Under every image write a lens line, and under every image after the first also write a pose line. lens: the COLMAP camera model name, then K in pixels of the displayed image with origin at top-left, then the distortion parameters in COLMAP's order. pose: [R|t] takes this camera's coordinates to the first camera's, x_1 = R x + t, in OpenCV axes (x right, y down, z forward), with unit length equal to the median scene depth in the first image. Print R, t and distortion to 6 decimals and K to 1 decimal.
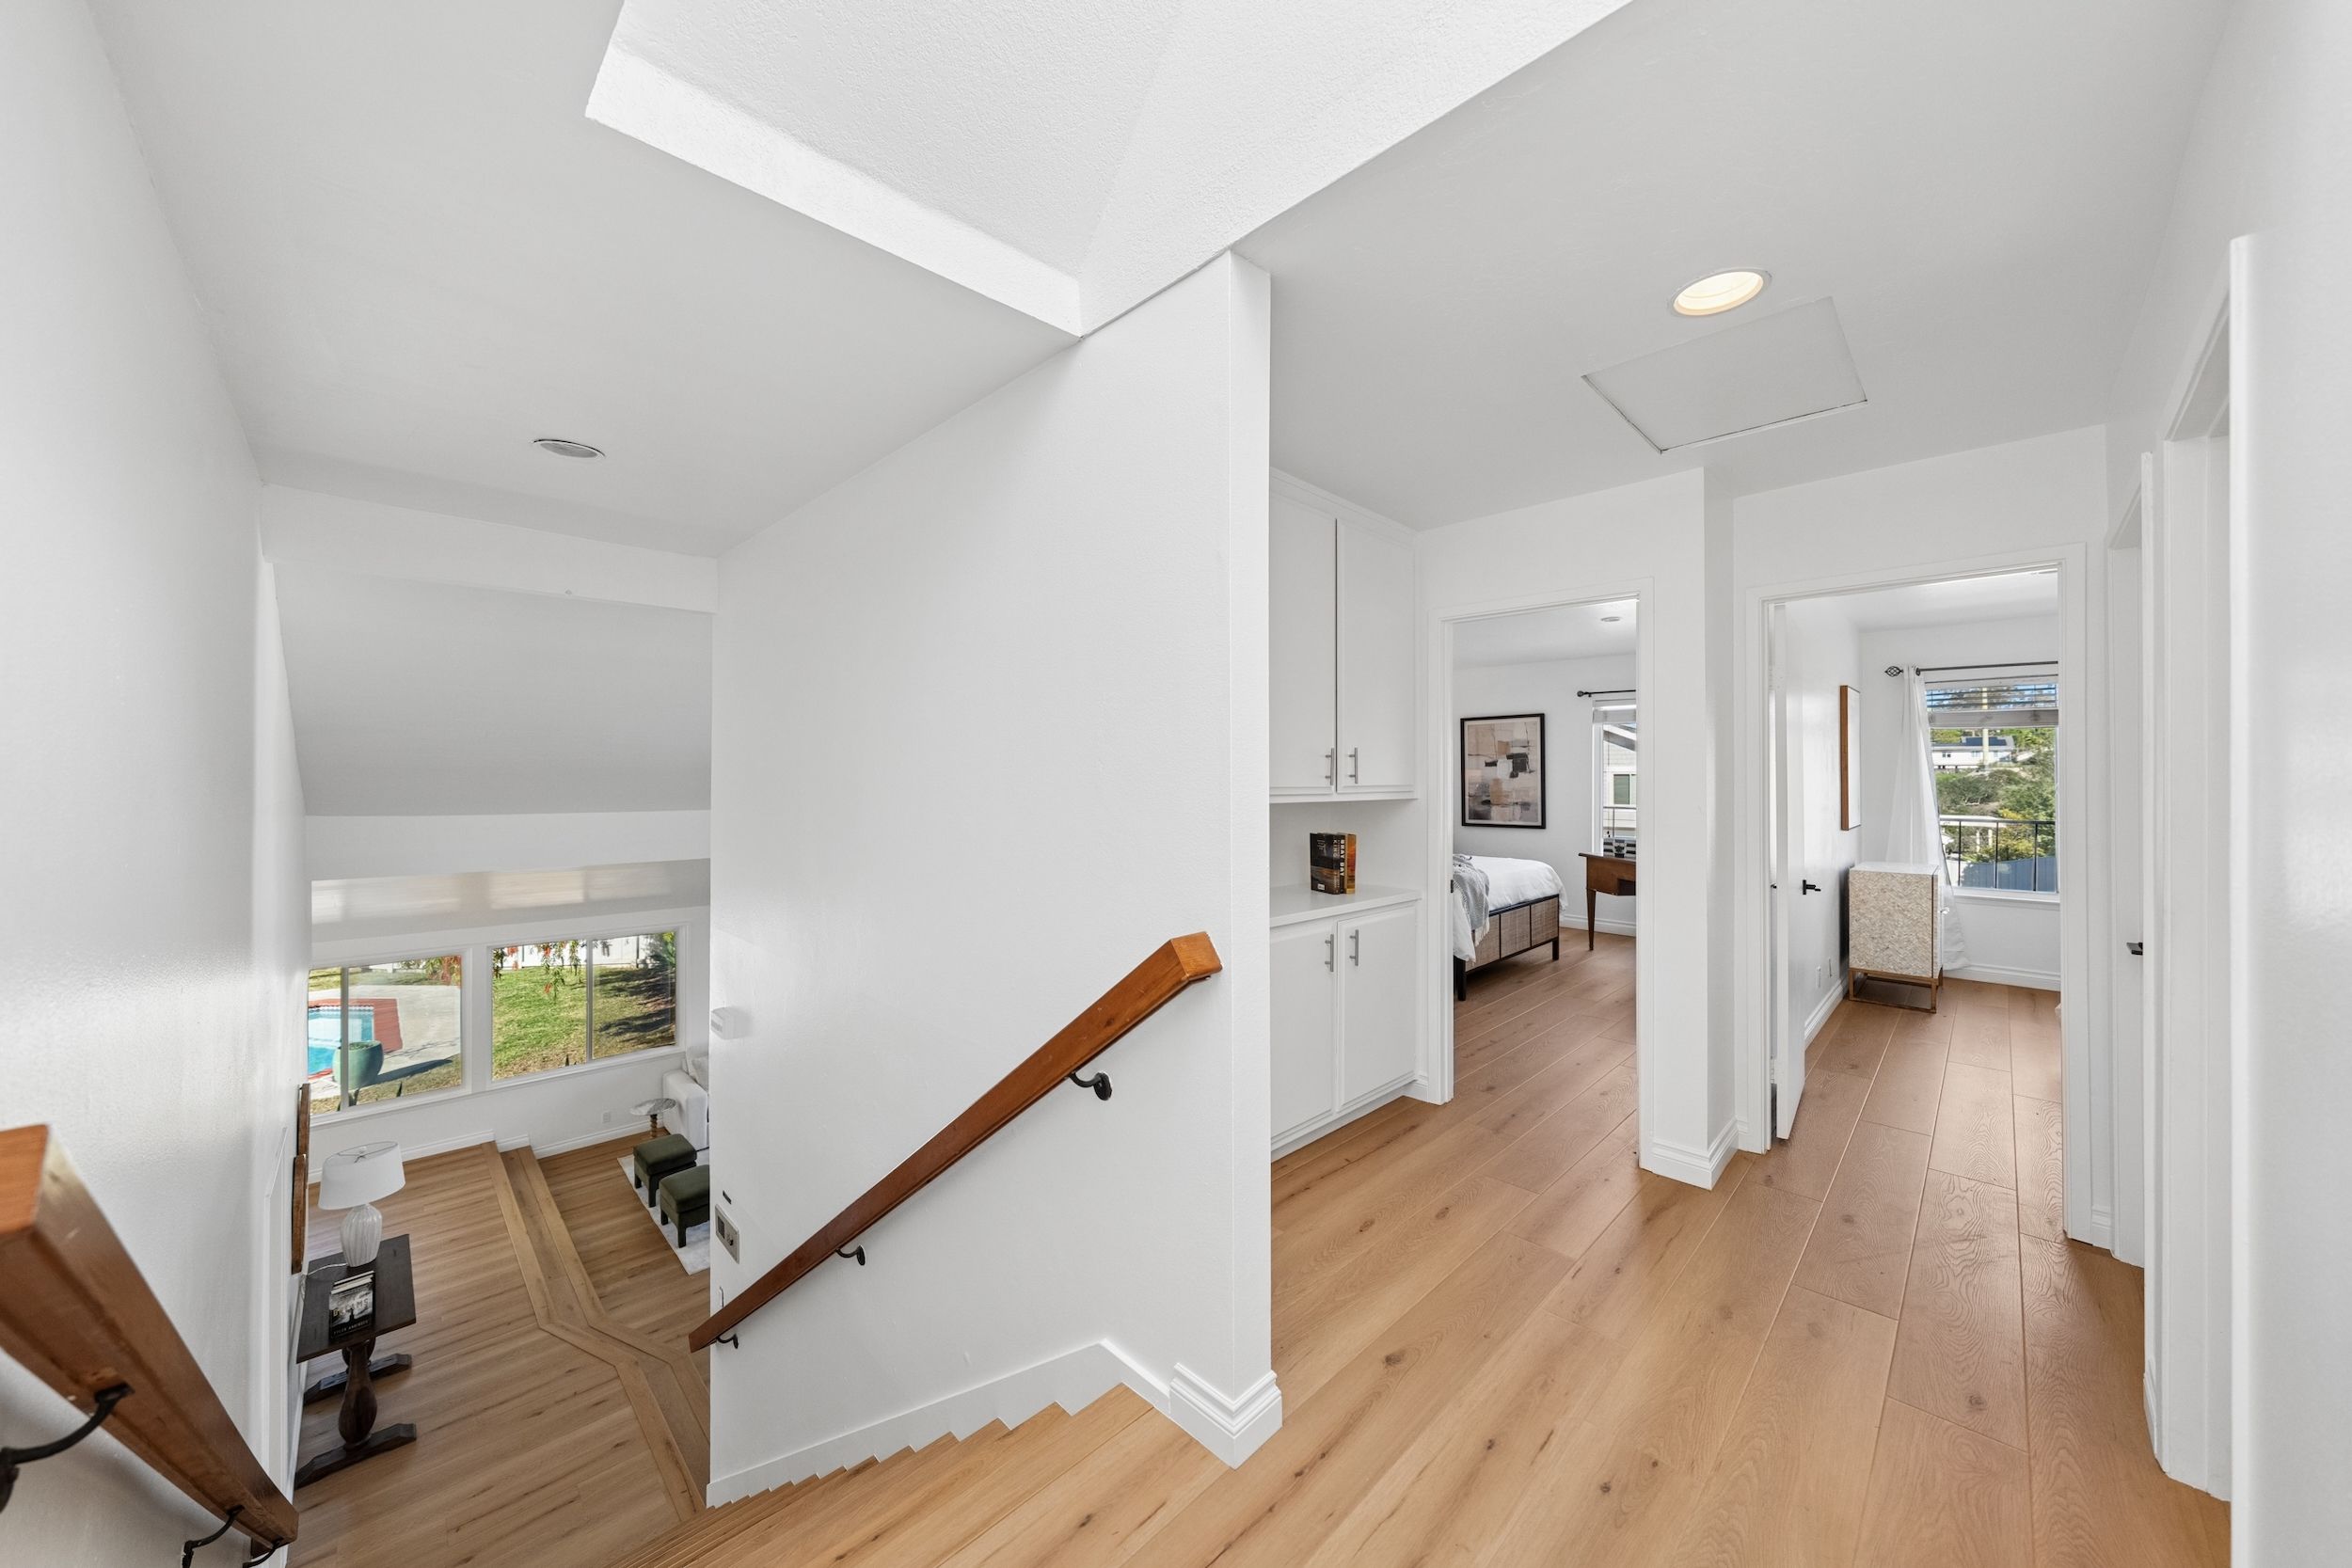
lens RADIAL K [[830.9, 0, 1182.9], [0, 830.9, 779.9], [0, 0, 1]] dist [-0.000433, -0.000021]
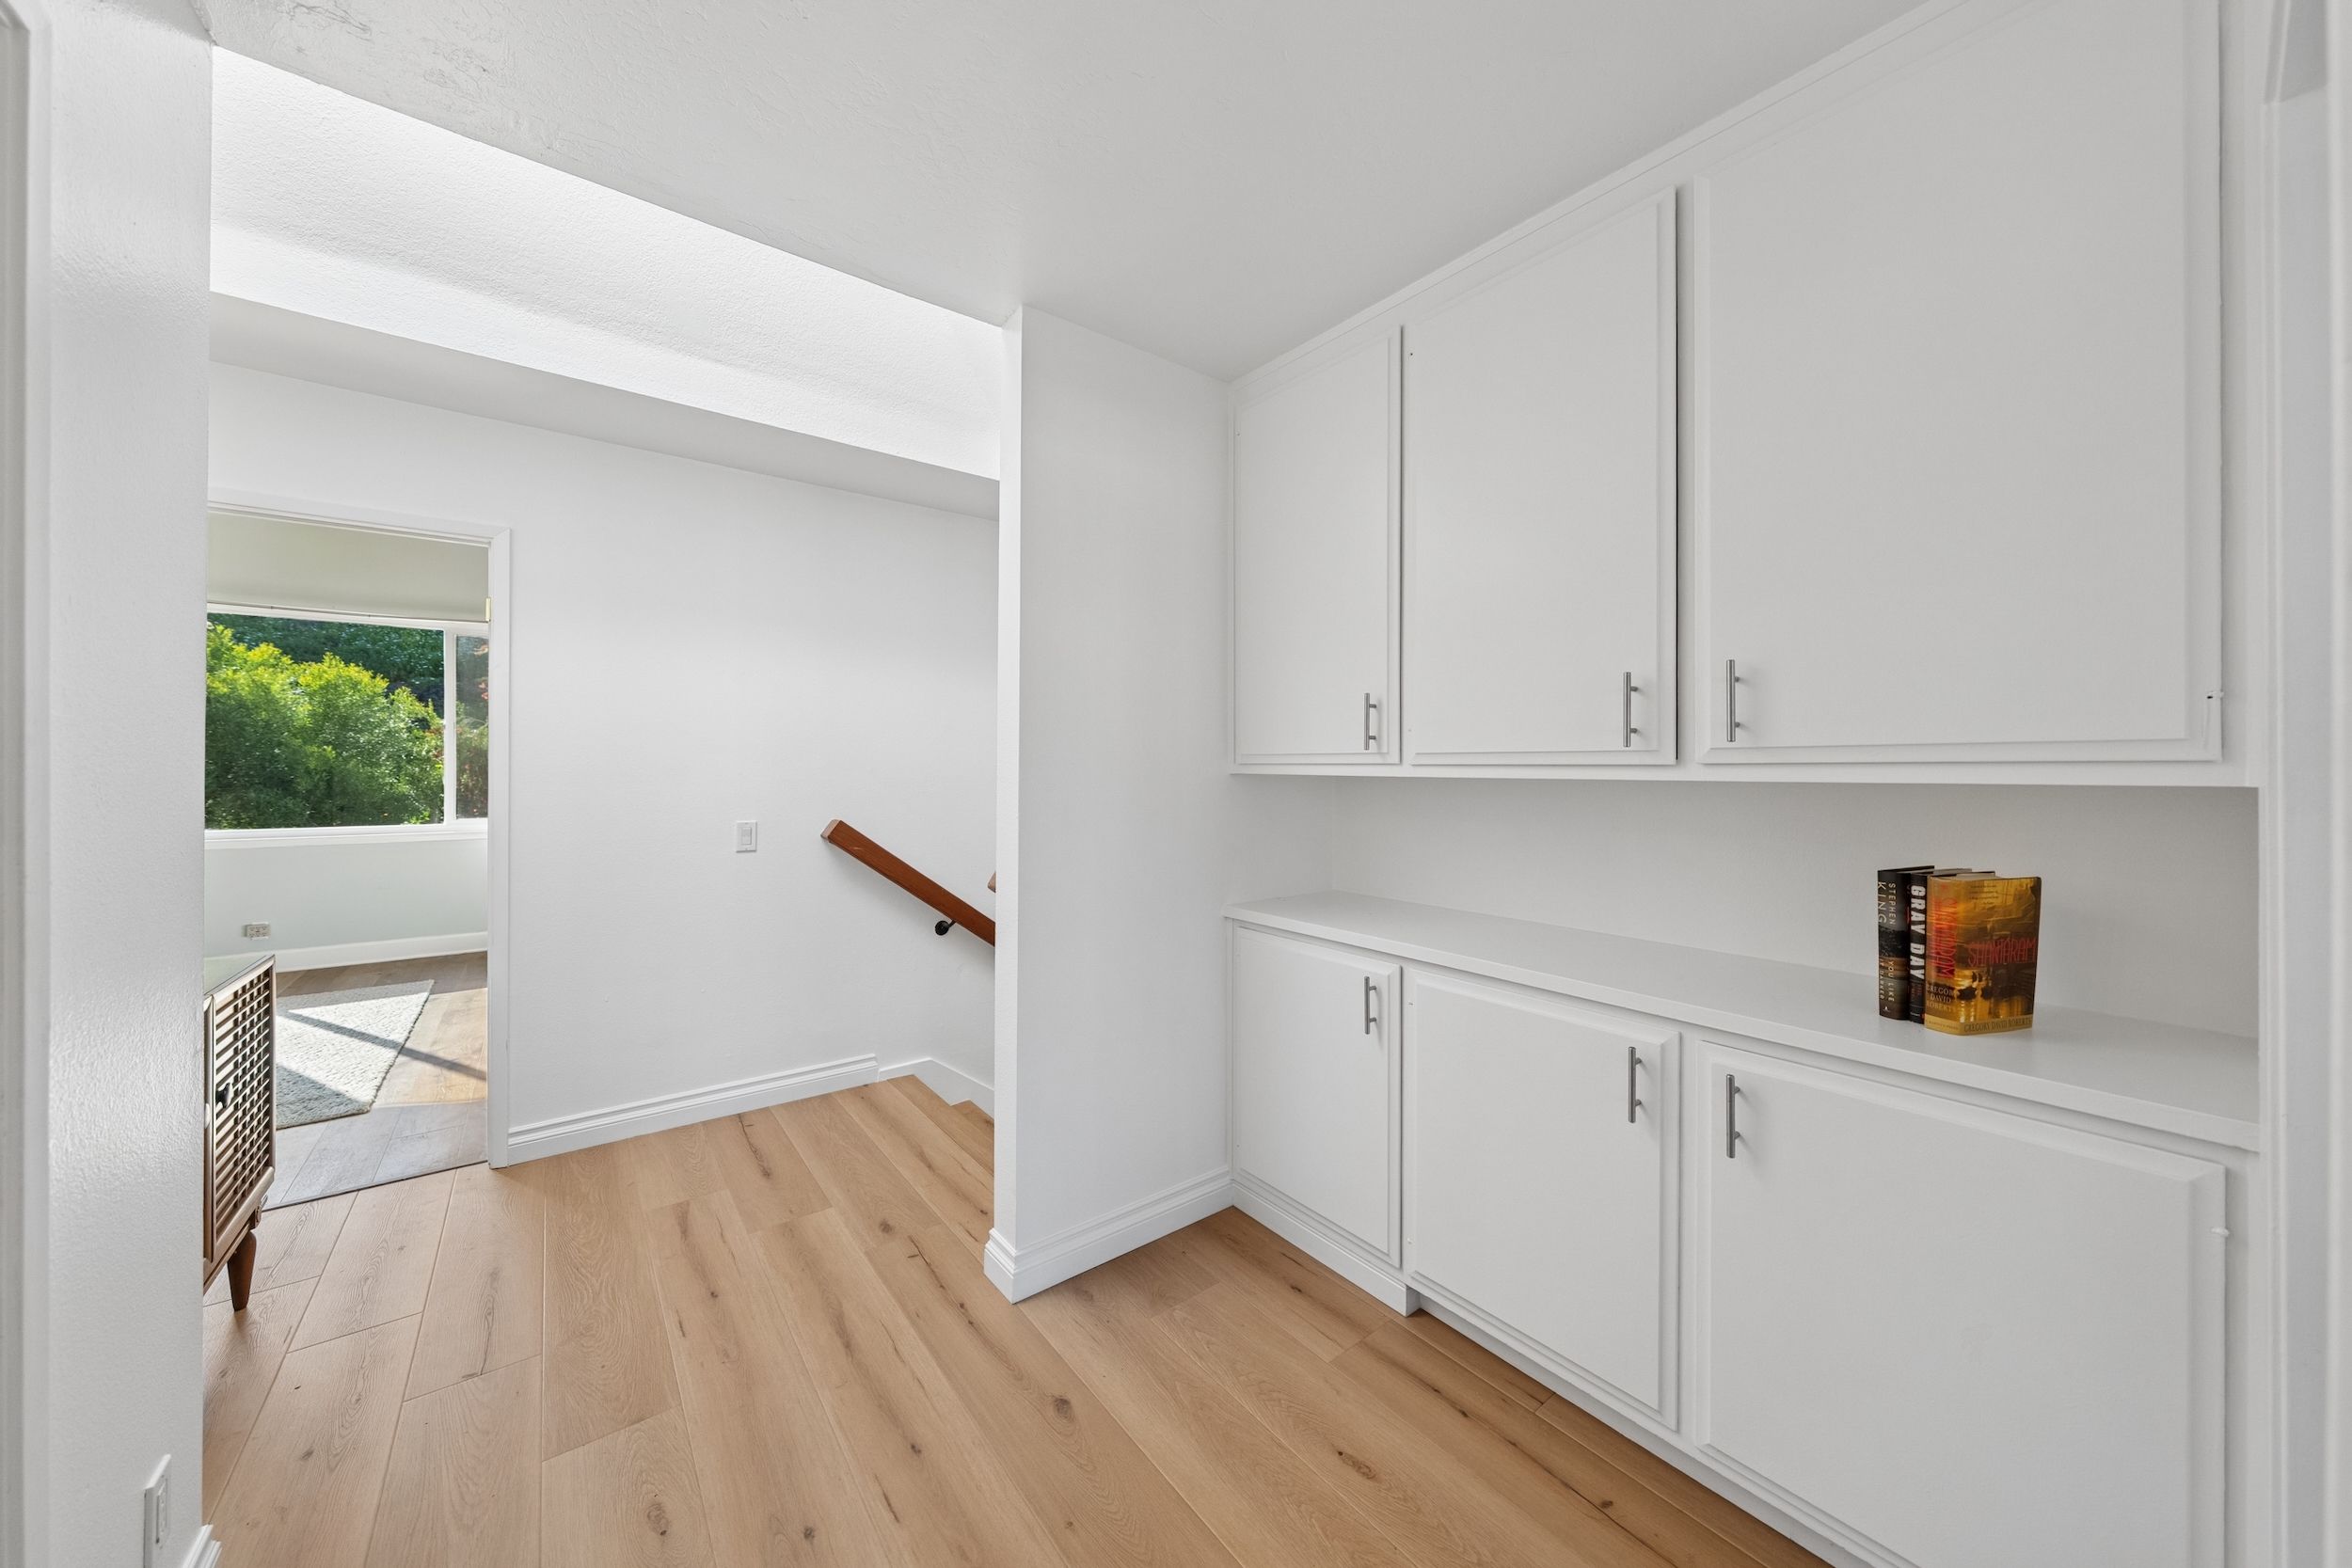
lens RADIAL K [[796.2, 0, 1179.3], [0, 796.2, 771.1], [0, 0, 1]] dist [0.000744, 0.000003]
pose [[-0.124029, -0.000615, -0.992278, 1.206337], [0.000743, 0.999999, -0.000712, 0.035887], [0.992278, -0.000826, -0.124028, 1.385088]]
